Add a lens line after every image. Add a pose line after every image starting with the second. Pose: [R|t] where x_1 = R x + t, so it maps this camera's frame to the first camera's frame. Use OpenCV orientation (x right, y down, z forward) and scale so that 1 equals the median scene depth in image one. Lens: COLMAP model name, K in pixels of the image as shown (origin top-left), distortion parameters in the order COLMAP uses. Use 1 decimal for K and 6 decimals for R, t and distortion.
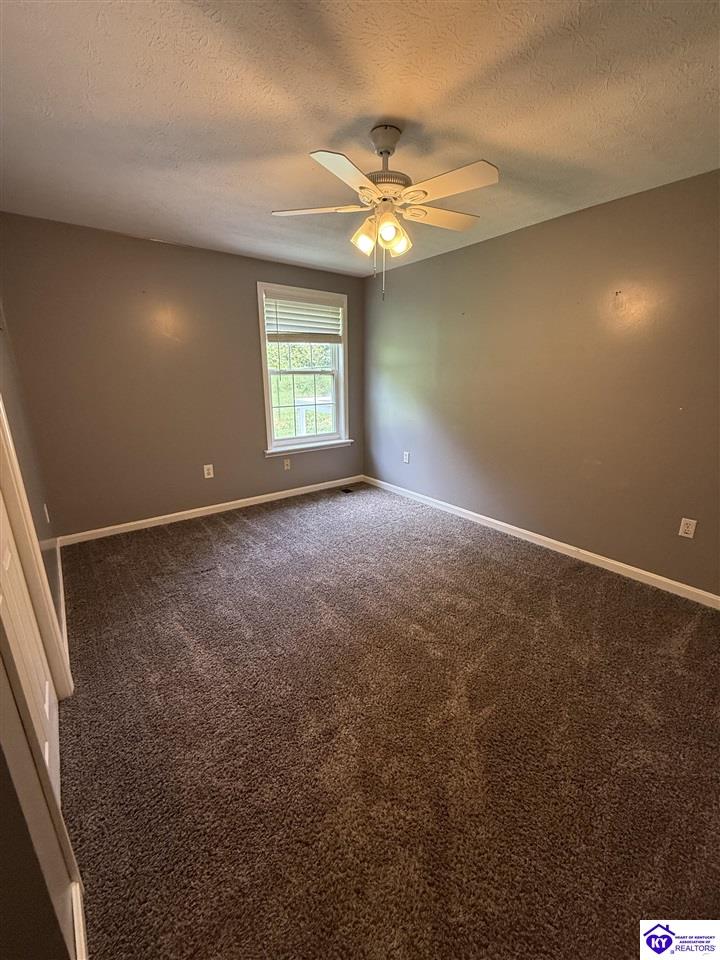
lens RADIAL K [[384.7, 0, 359.8], [0, 384.7, 477.0], [0, 0, 1]] dist [-0.000437, 0.001099]
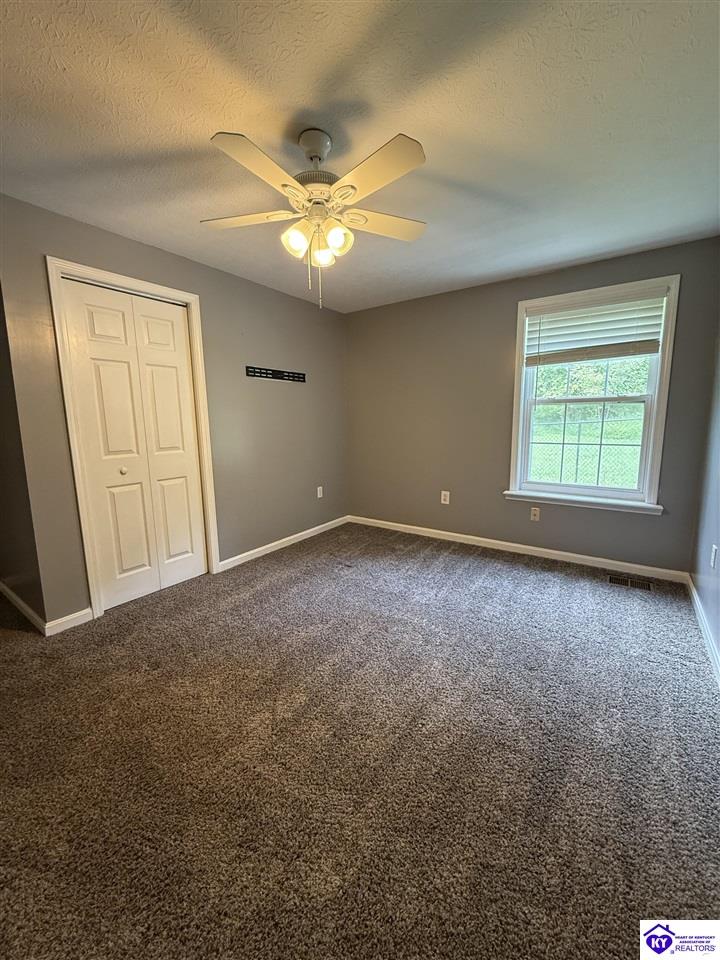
lens RADIAL K [[384.7, 0, 361.6], [0, 384.7, 477.9], [0, 0, 1]] dist [-0.000437, 0.001099]
pose [[0.284111, 0.140961, -0.948373, 0.474678], [-0.246991, 0.966511, 0.069664, -0.075348], [0.926432, 0.214447, 0.309412, 0.420012]]
